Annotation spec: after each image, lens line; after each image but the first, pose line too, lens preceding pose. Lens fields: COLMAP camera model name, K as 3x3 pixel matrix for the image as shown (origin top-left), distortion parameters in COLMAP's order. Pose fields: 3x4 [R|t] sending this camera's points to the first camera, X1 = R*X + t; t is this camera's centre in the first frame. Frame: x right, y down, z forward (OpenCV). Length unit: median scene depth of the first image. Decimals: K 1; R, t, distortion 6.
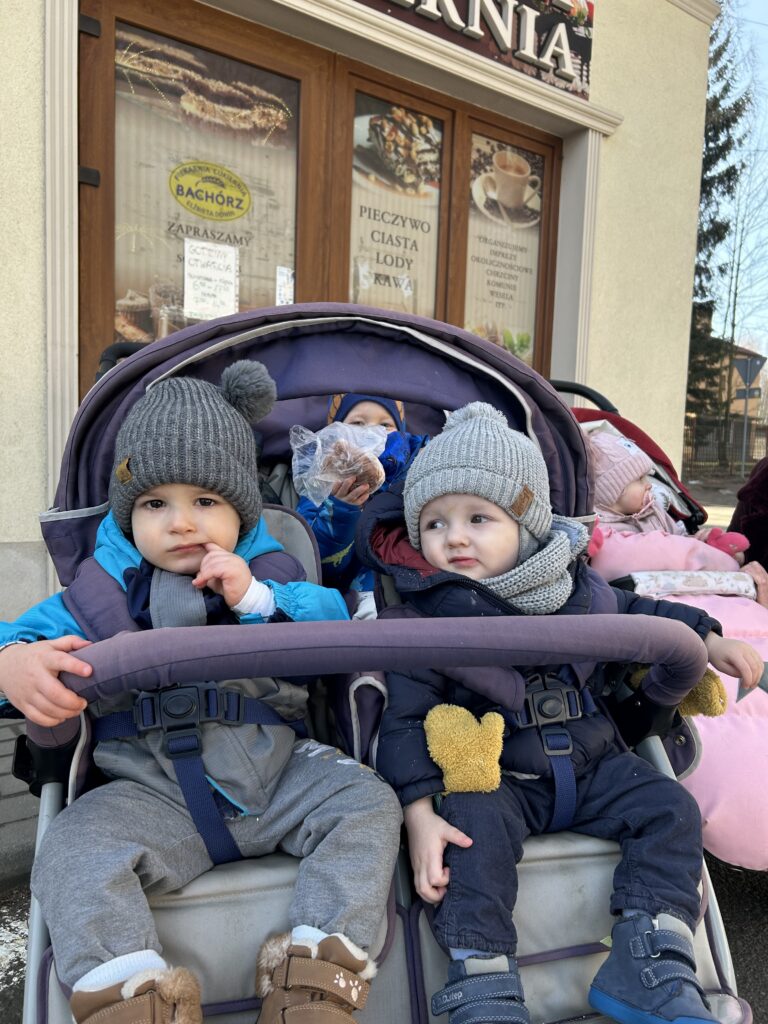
lens RADIAL K [[786.2, 0, 382.2], [0, 786.2, 522.1], [0, 0, 1]] dist [0.030261, -0.025388]
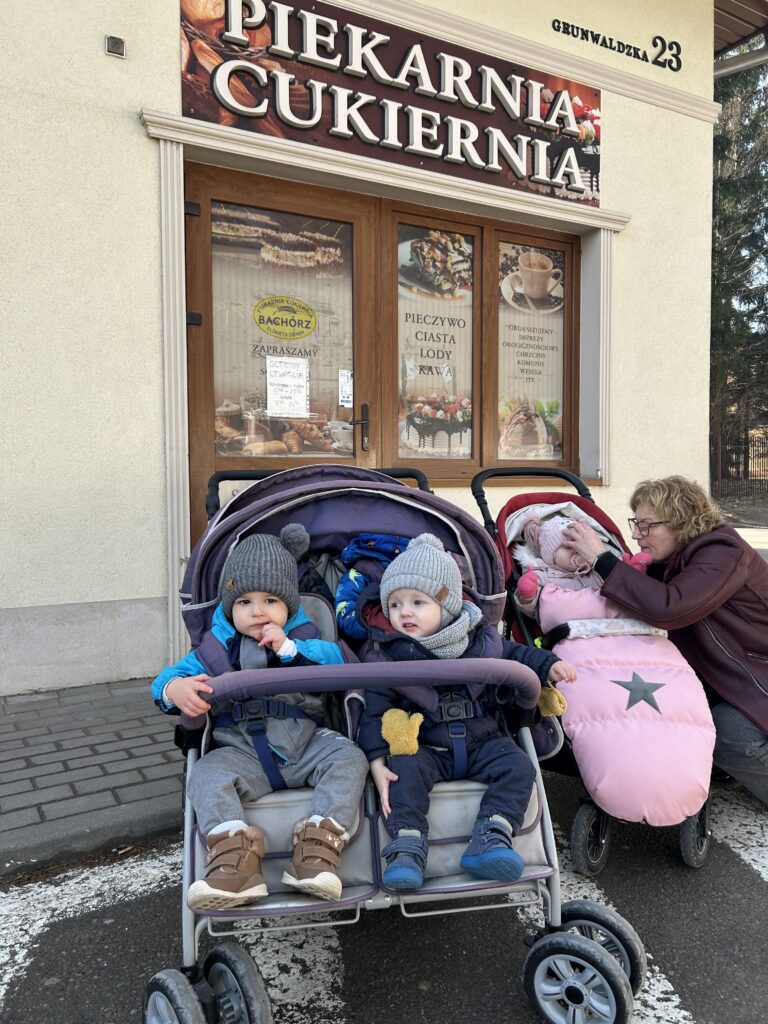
lens RADIAL K [[779.9, 0, 390.8], [0, 779.9, 506.9], [0, 0, 1]] dist [0.054485, -0.066629]
pose [[0.994009, -0.035379, -0.103417, 0.075334], [0.029973, 0.998125, -0.053370, -0.039021], [0.105112, 0.049950, 0.993205, -0.233551]]
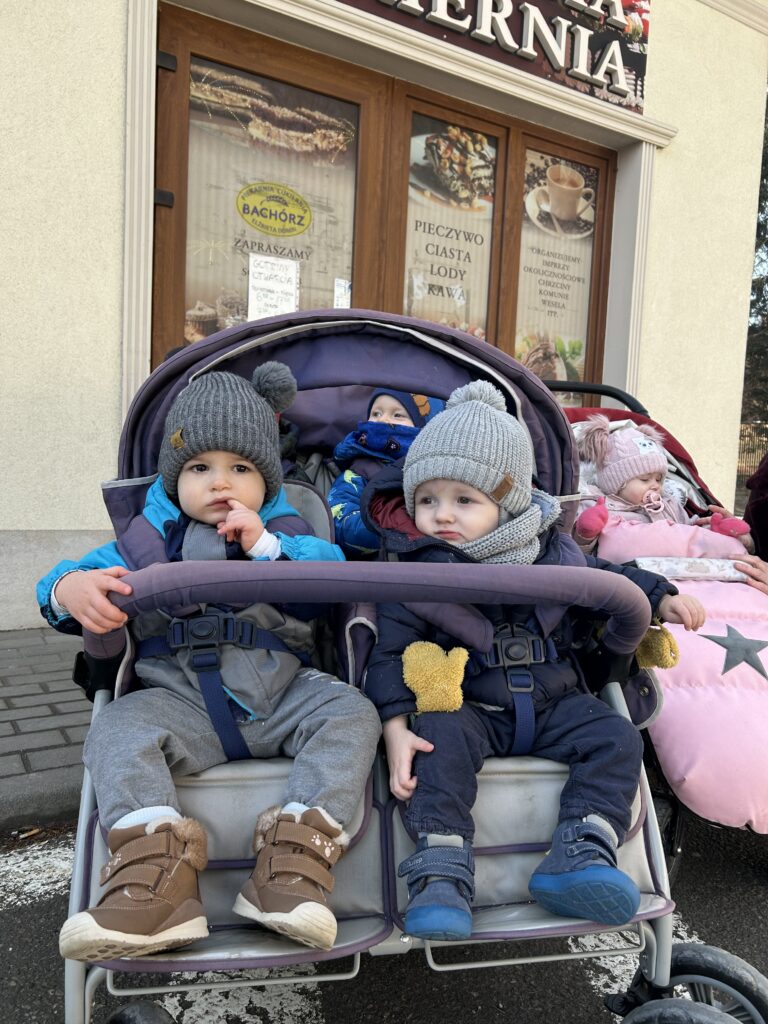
lens RADIAL K [[784.6, 0, 387.9], [0, 784.6, 520.4], [0, 0, 1]] dist [0.040638, -0.038321]
pose [[0.996509, 0.016123, -0.081910, 0.032485], [-0.017330, 0.999751, -0.014054, 0.017608], [0.081663, 0.015424, 0.996541, -0.053335]]
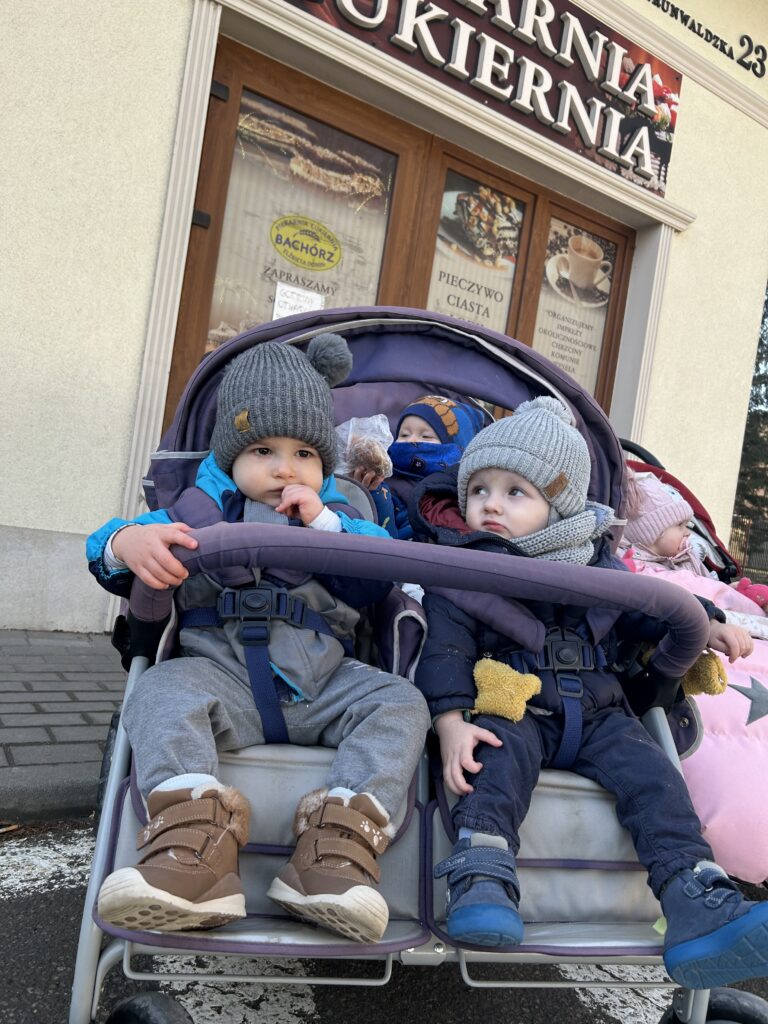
lens RADIAL K [[784.6, 0, 387.9], [0, 784.6, 520.4], [0, 0, 1]] dist [0.040638, -0.038321]
pose [[0.992254, 0.110857, -0.056058, -0.000798], [-0.115563, 0.989291, -0.089159, 0.047030], [0.045573, 0.094947, 0.994439, -0.046826]]
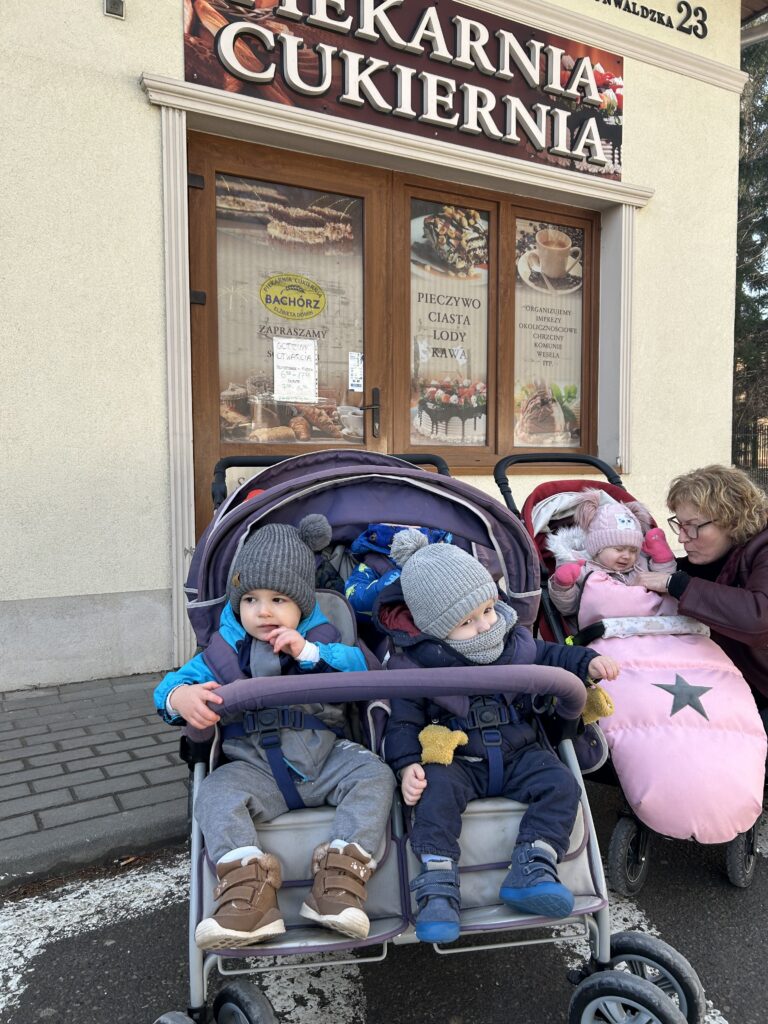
lens RADIAL K [[781.0, 0, 384.0], [0, 781.0, 512.0], [0, 0, 1]] dist [0.051276, -0.059770]
pose [[0.992666, -0.031634, -0.116679, 0.055238], [0.027898, 0.999049, -0.033514, -0.041326], [0.117628, 0.030013, 0.992604, -0.183007]]
